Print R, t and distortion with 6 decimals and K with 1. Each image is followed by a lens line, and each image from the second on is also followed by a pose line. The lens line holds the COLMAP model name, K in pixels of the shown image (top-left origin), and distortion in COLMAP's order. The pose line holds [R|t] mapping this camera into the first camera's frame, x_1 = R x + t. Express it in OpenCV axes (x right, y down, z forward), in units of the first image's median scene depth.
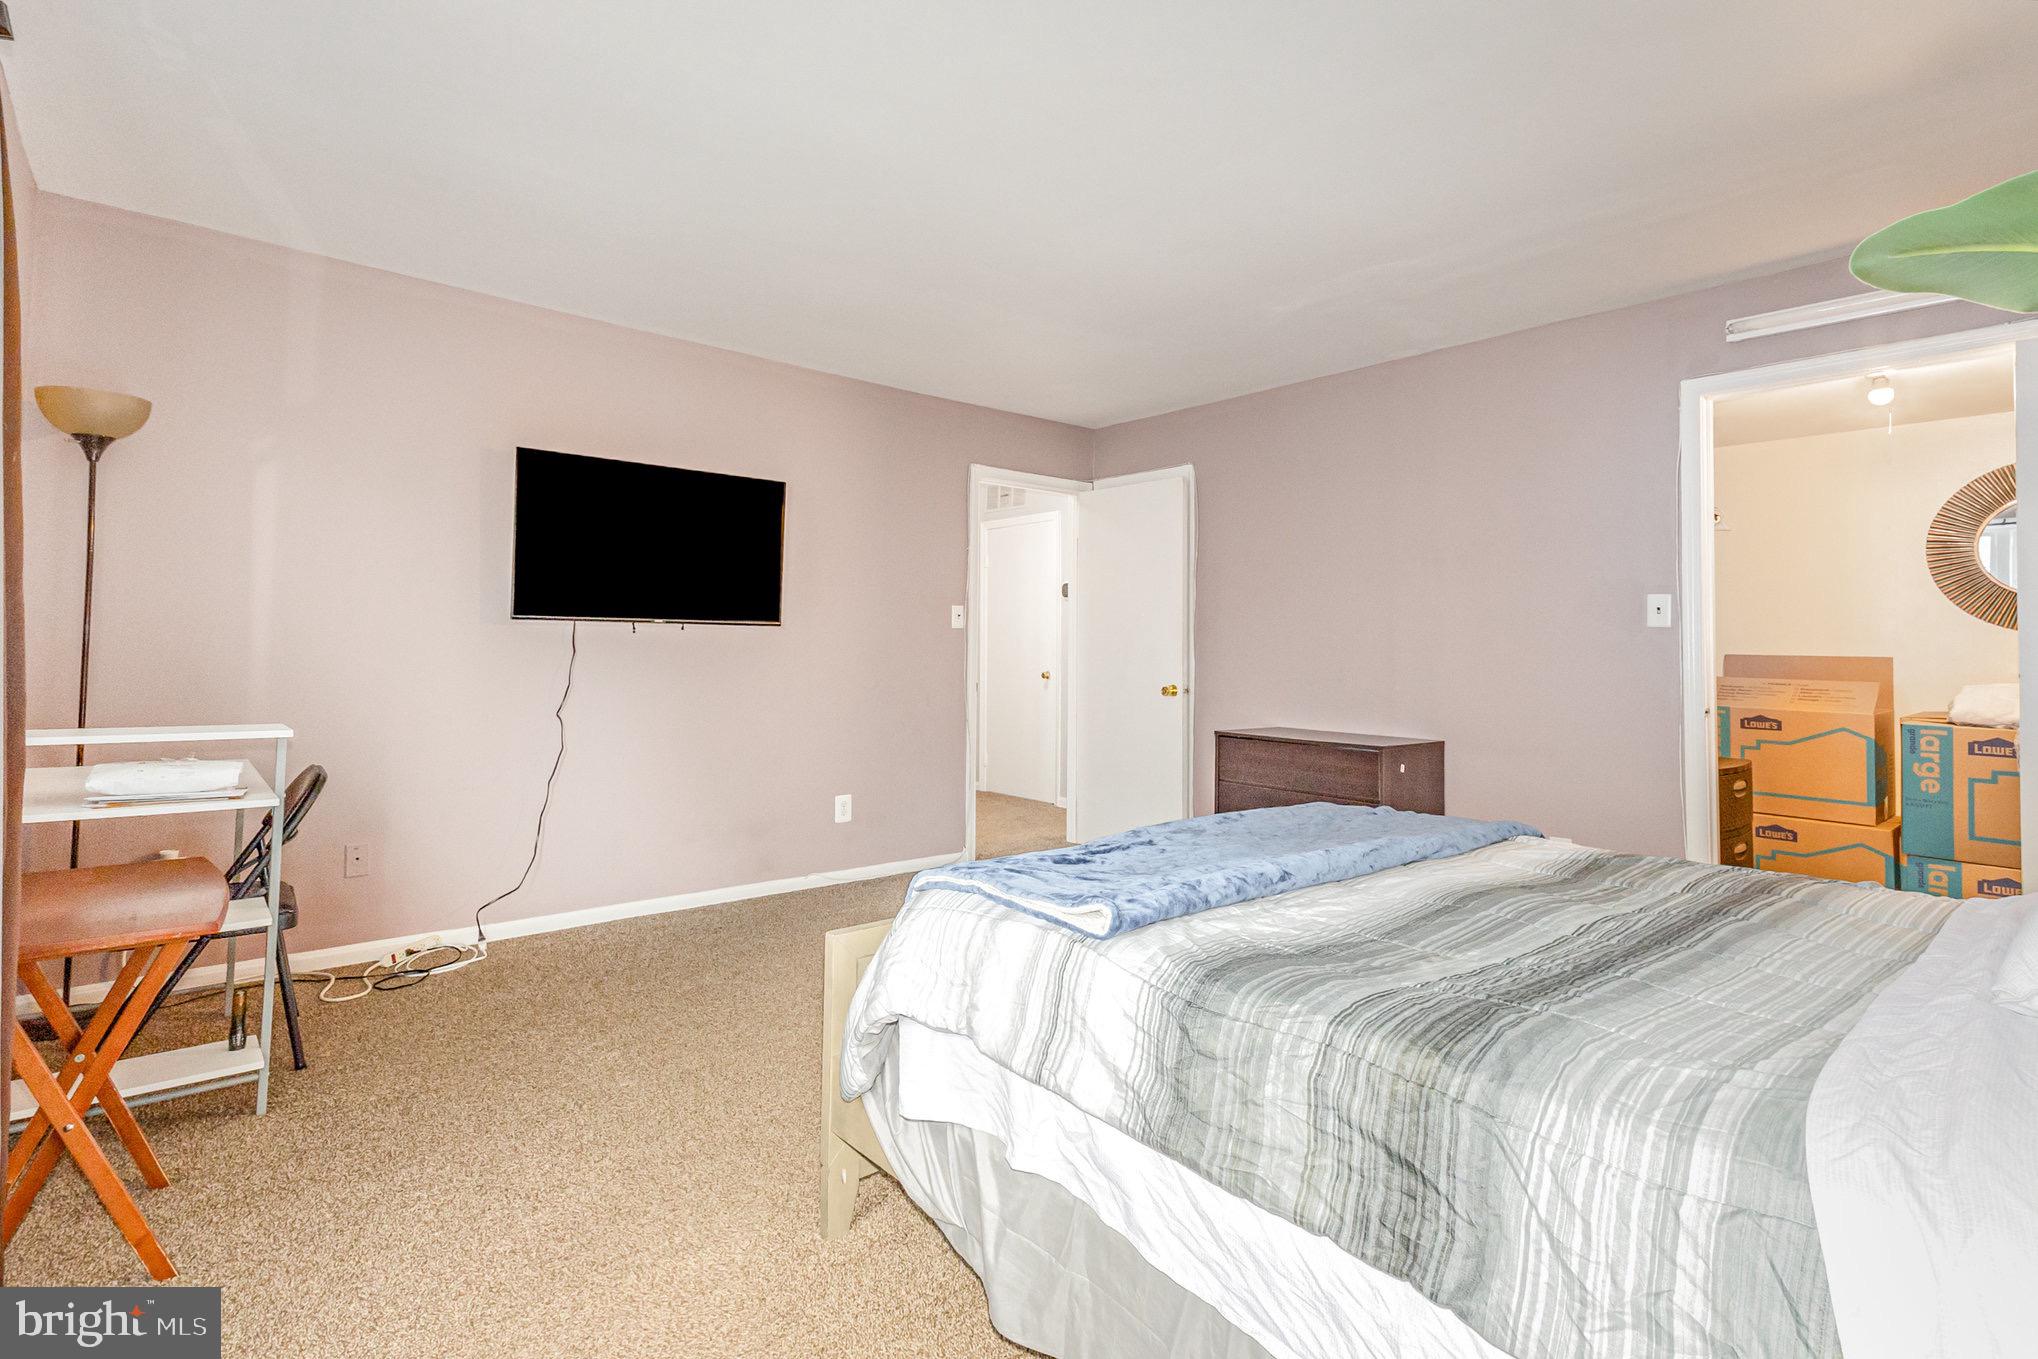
lens RADIAL K [[969.5, 0, 1016.1], [0, 969.5, 632.0], [0, 0, 1]] dist [0.000643, 0.000234]
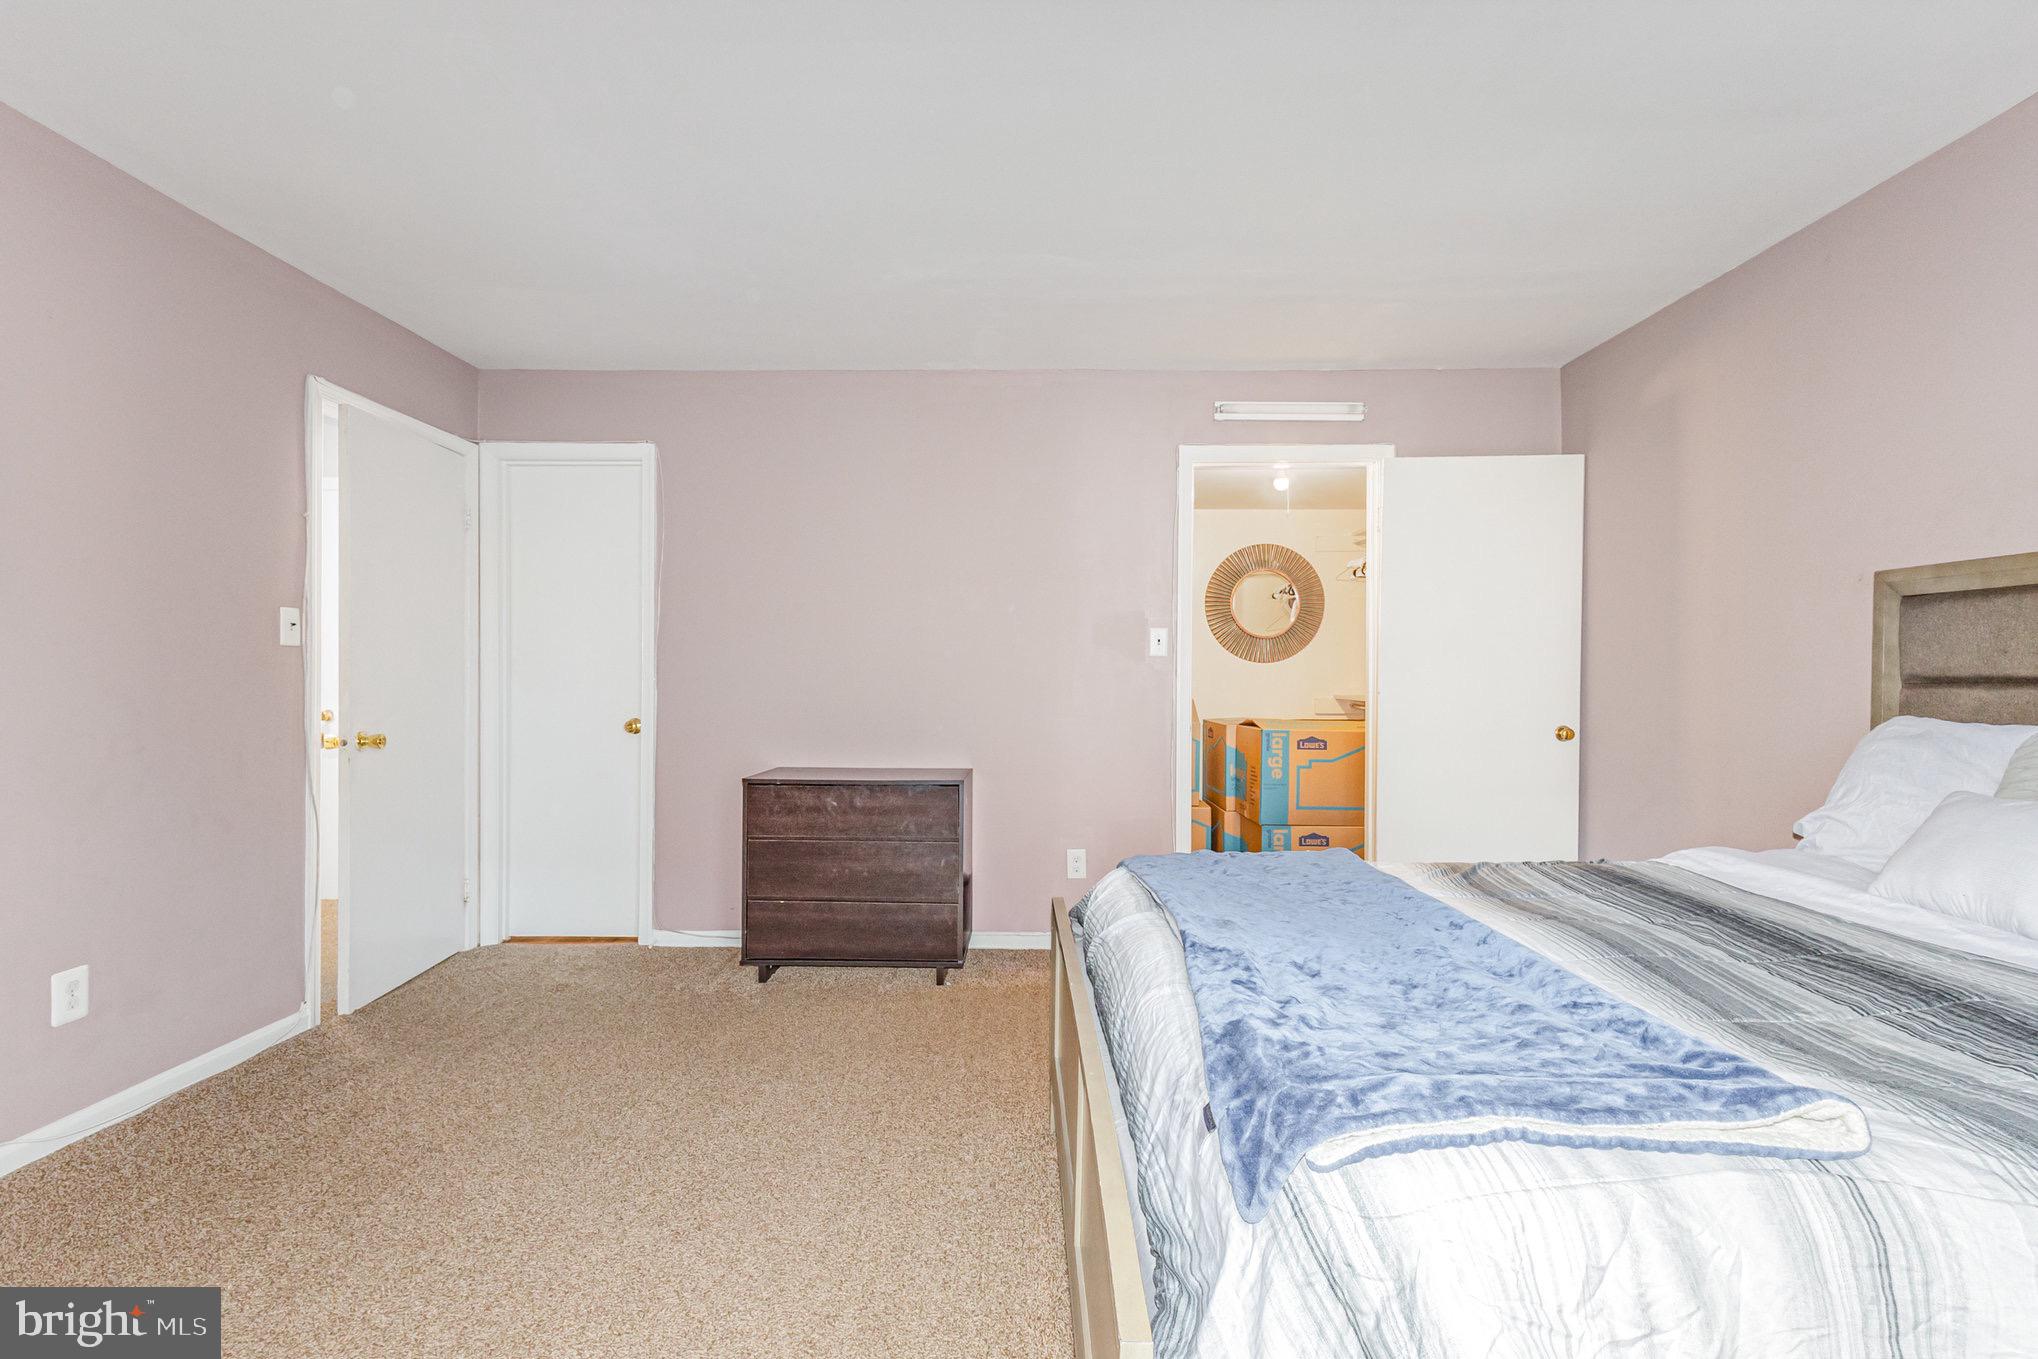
lens RADIAL K [[929.2, 0, 1019.0], [0, 929.2, 679.5], [0, 0, 1]] dist [0.013549, 0.000753]
pose [[0.664744, -0.010226, 0.747001, -0.276938], [-0.009799, 0.999701, 0.022405, -0.000369], [-0.747007, -0.022213, 0.664445, 0.384958]]
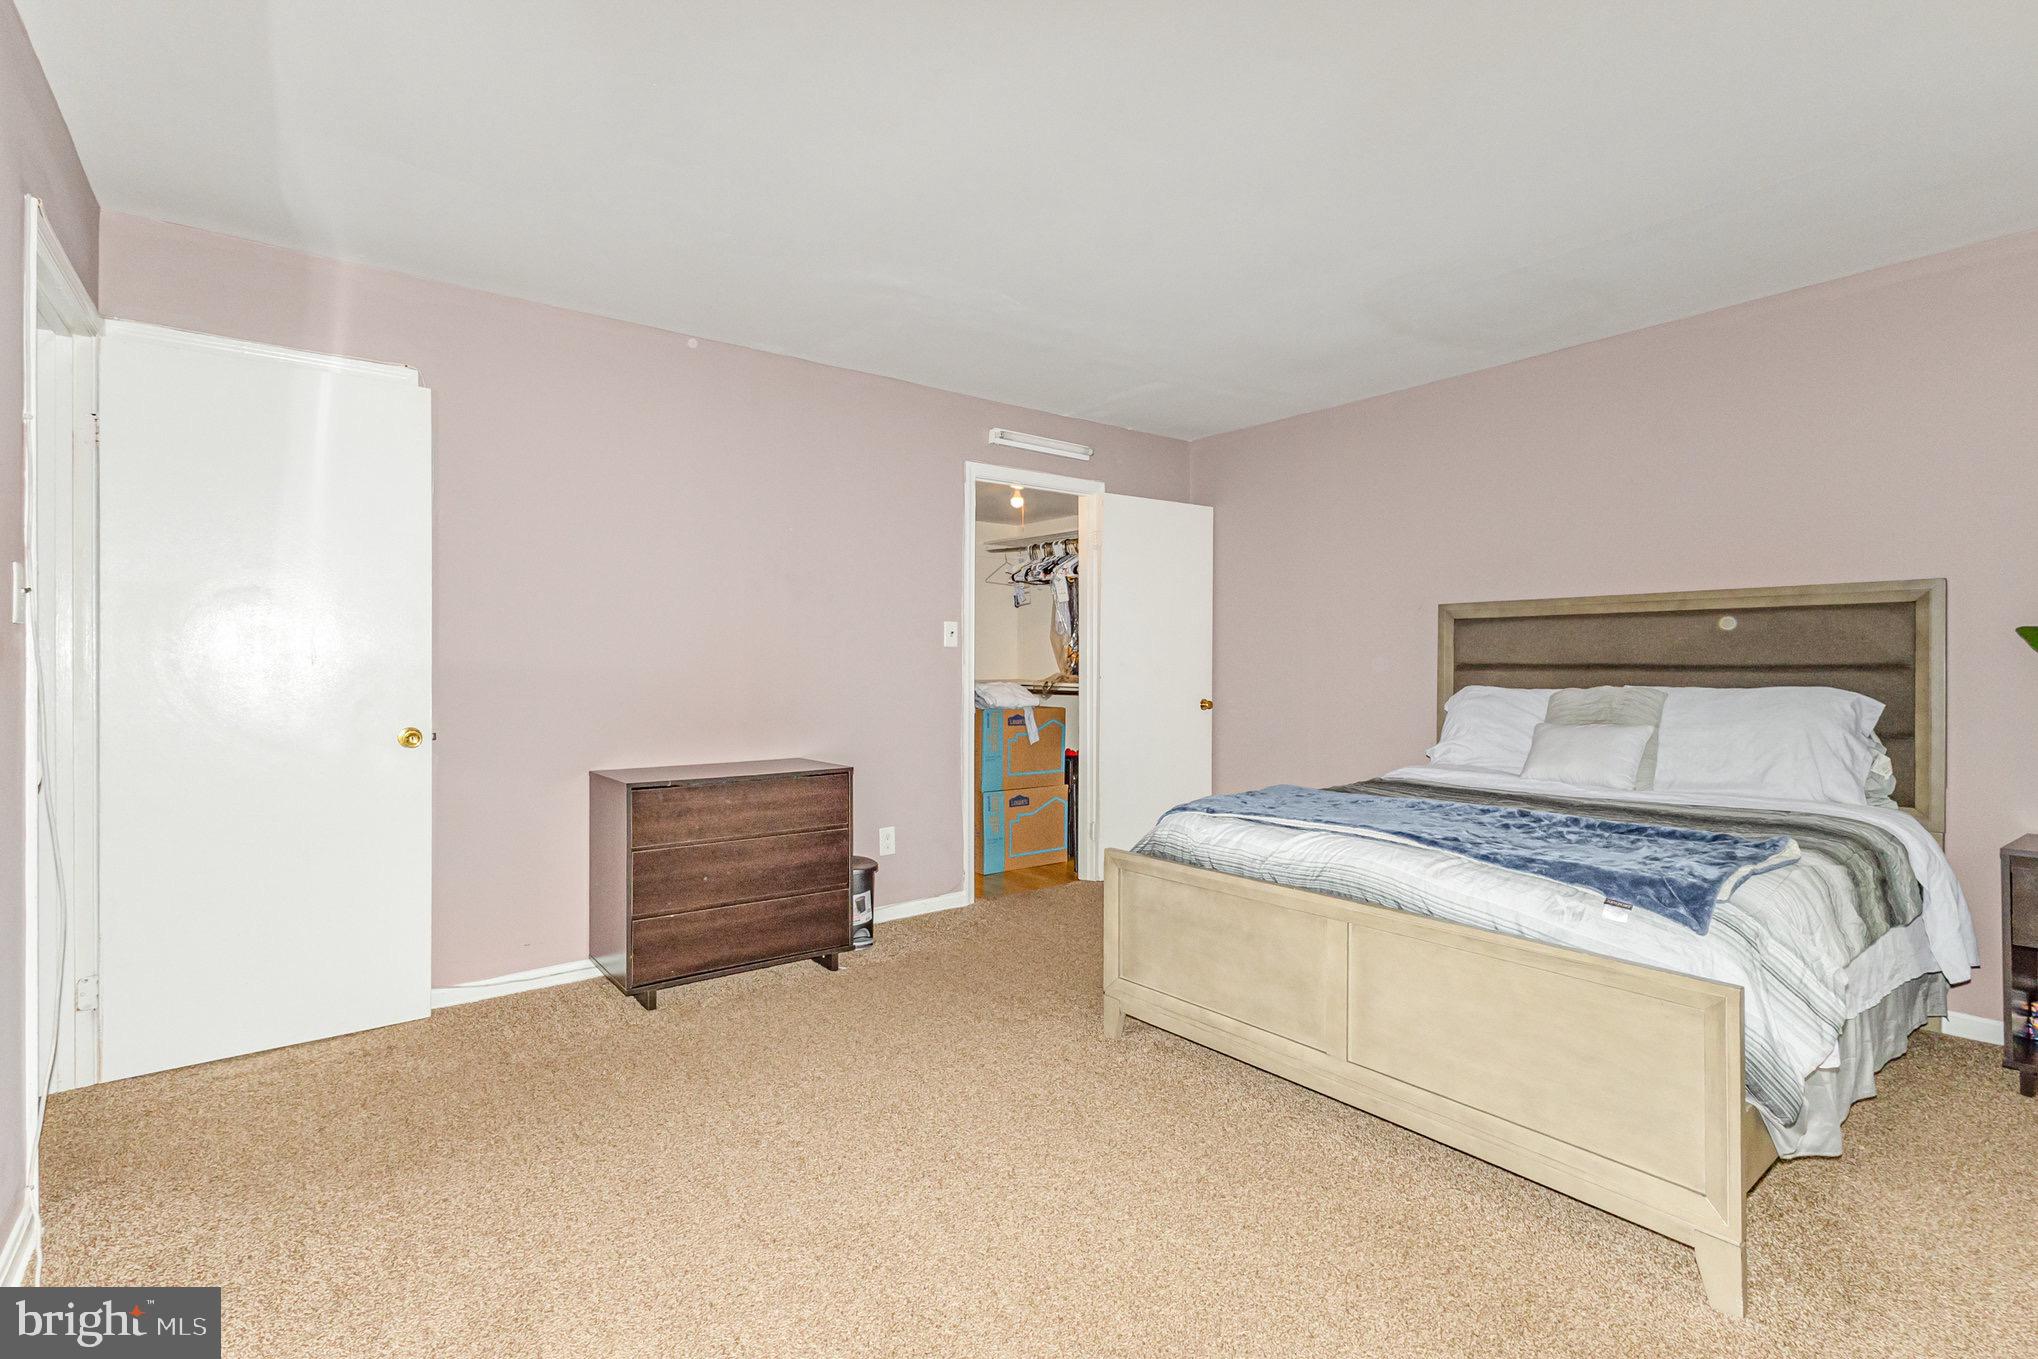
lens RADIAL K [[929.2, 0, 1019.0], [0, 929.2, 679.5], [0, 0, 1]] dist [0.013549, 0.000753]
pose [[0.056804, -0.025706, 0.998054, -0.570944], [-0.016692, 0.999504, 0.026693, 0.003929], [-0.998246, -0.018176, 0.056347, 0.835933]]
